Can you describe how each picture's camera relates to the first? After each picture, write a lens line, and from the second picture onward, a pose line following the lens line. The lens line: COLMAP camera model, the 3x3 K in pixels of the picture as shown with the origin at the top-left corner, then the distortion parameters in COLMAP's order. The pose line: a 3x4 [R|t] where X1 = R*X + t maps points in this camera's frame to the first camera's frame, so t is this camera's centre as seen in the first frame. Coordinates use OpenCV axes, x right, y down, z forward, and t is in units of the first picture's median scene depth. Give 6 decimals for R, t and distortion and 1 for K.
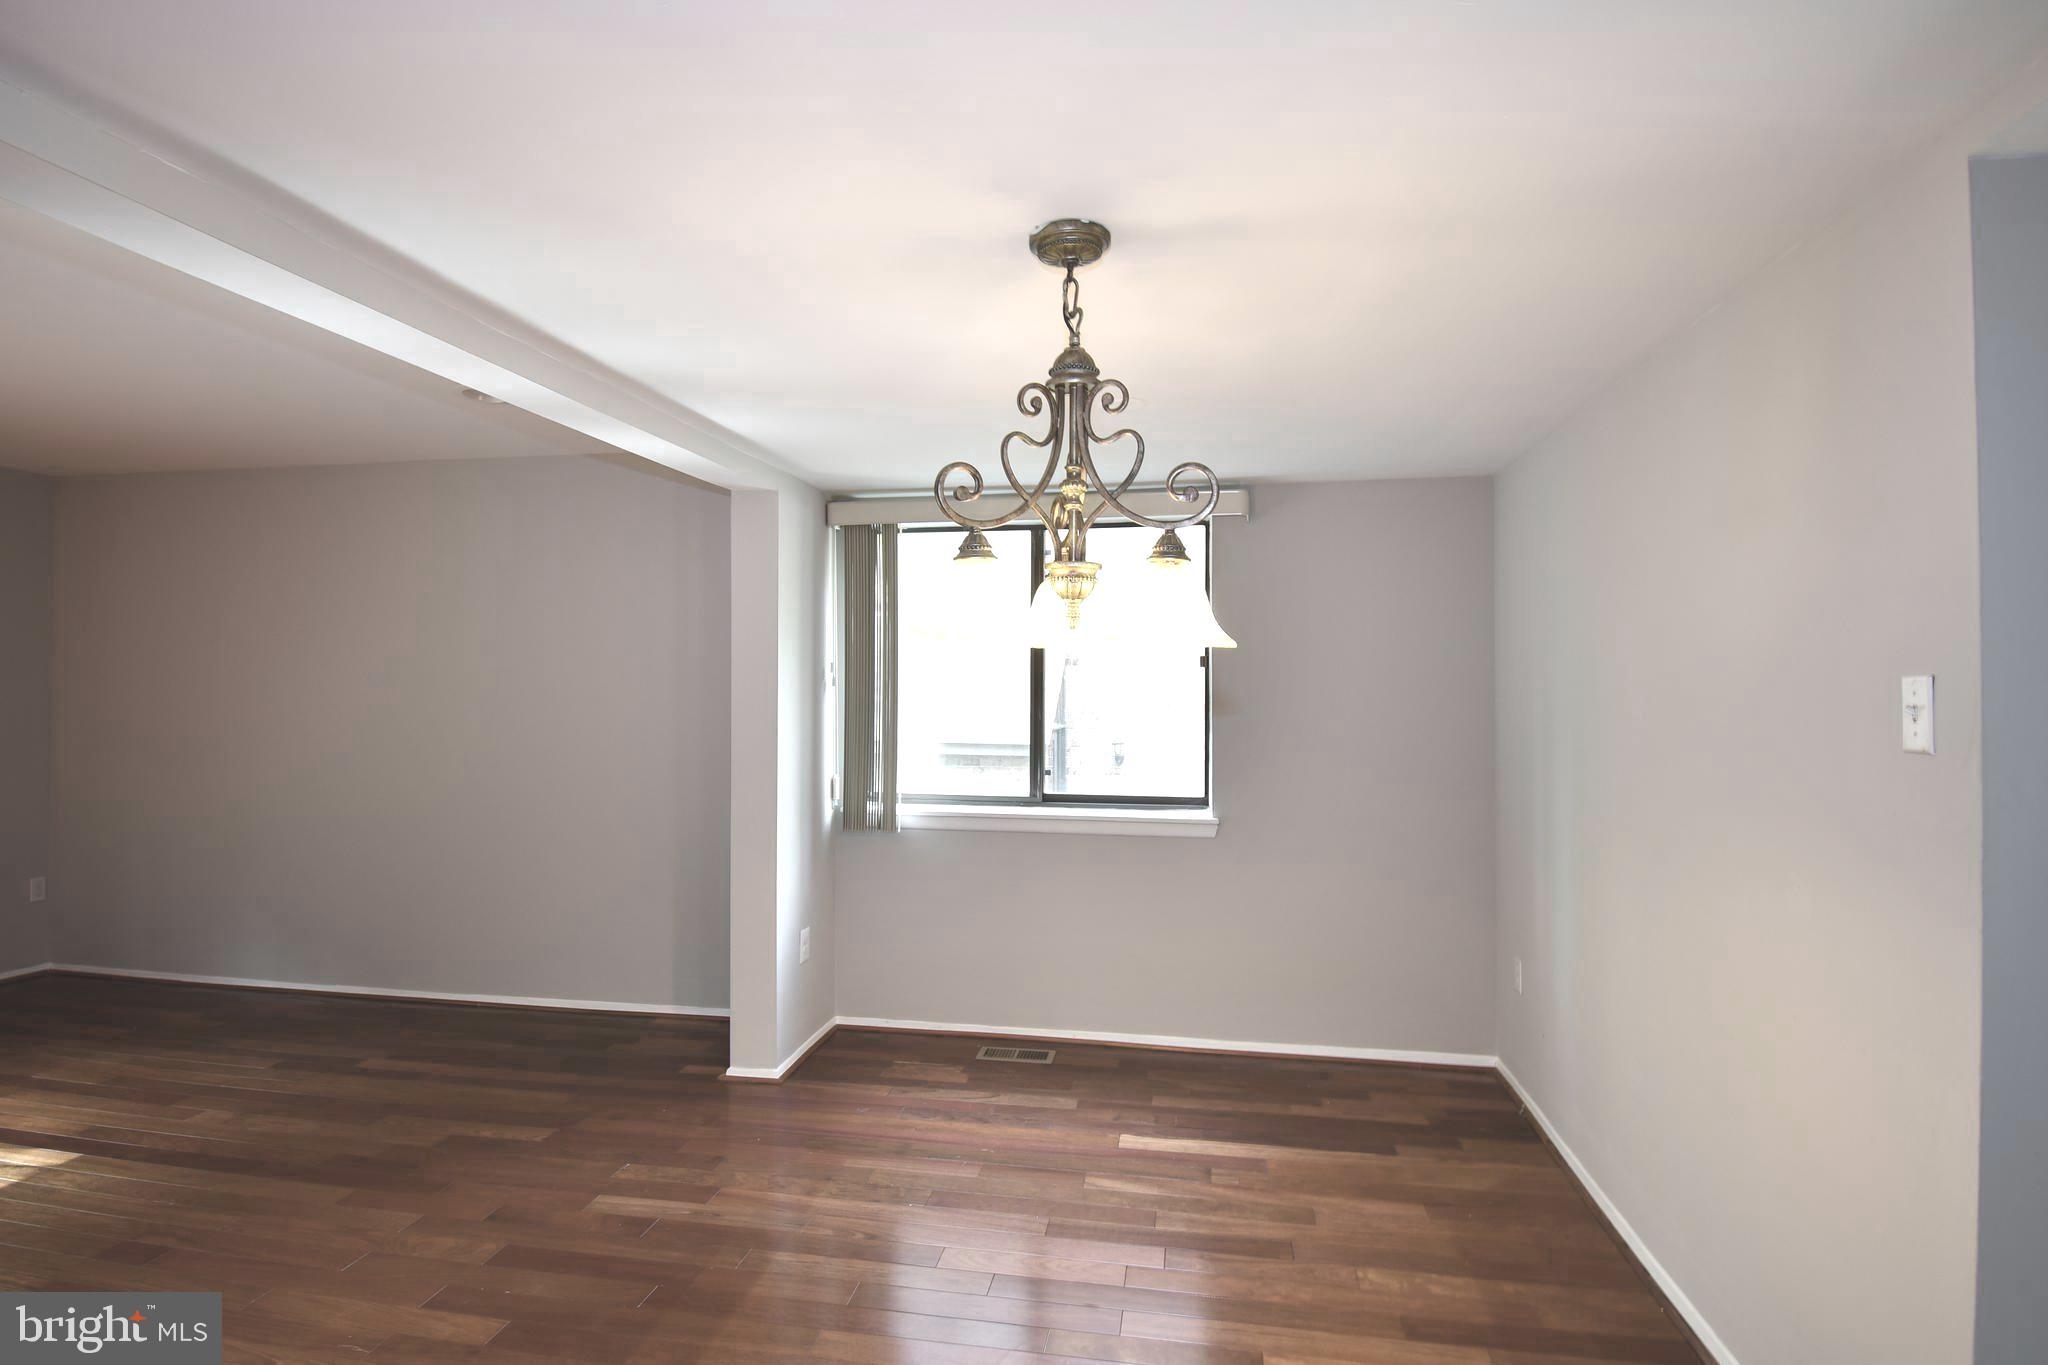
lens RADIAL K [[1041.9, 0, 1019.2], [0, 1041.9, 685.1], [0, 0, 1]] dist [0.018402, -0.027464]
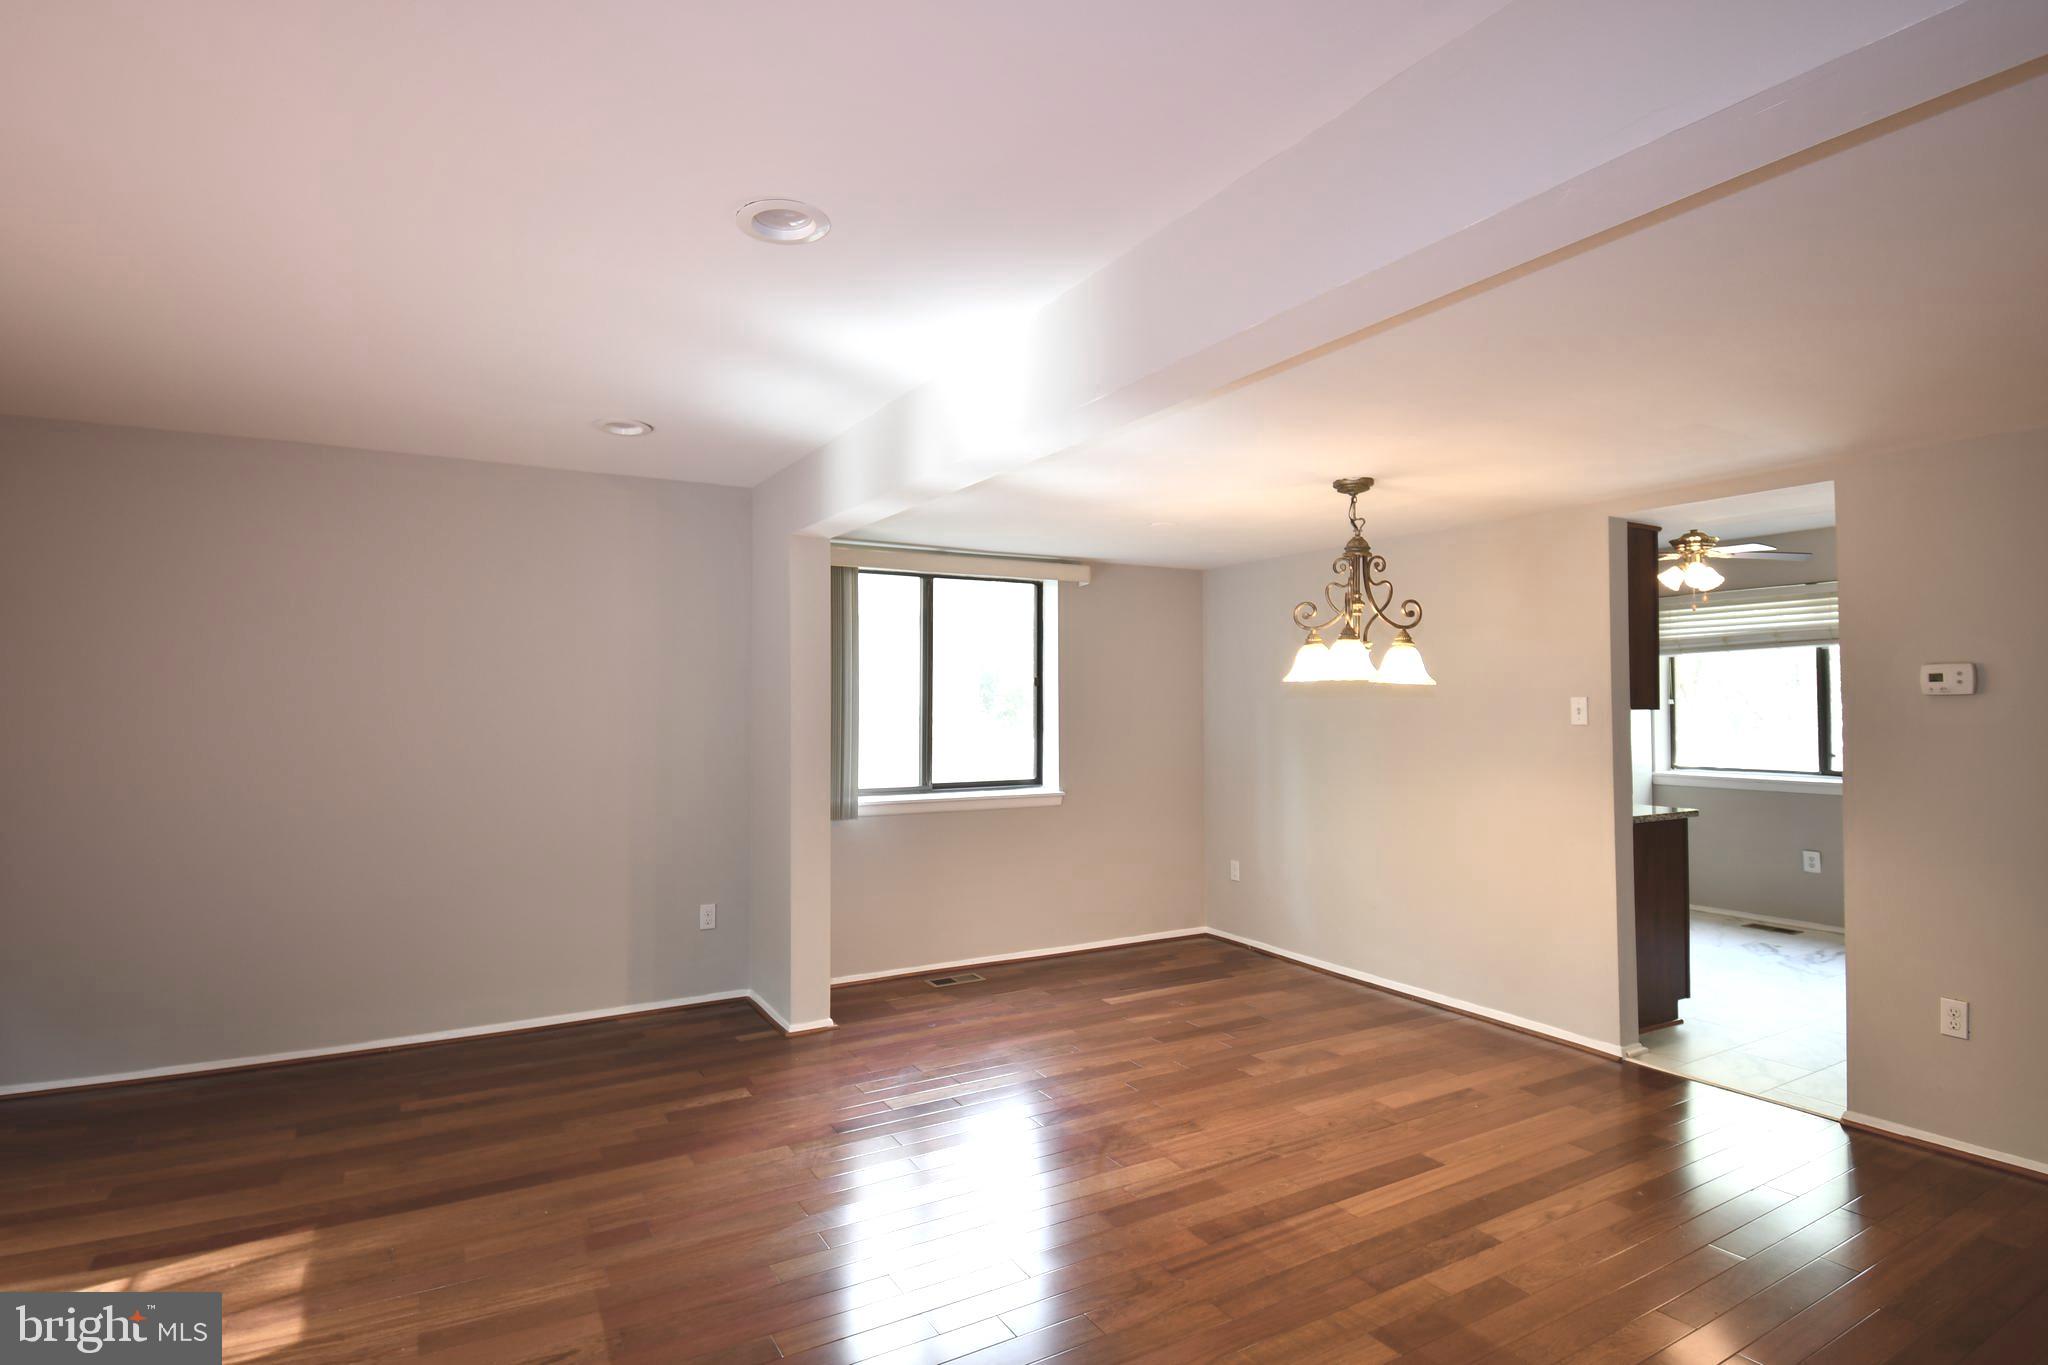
lens RADIAL K [[1041.9, 0, 1019.2], [0, 1041.9, 685.1], [0, 0, 1]] dist [0.018402, -0.027464]
pose [[0.765171, 0.007577, 0.643782, -0.818426], [-0.001589, 0.999950, -0.009880, -0.004595], [-0.643825, 0.006537, 0.765145, -0.062845]]
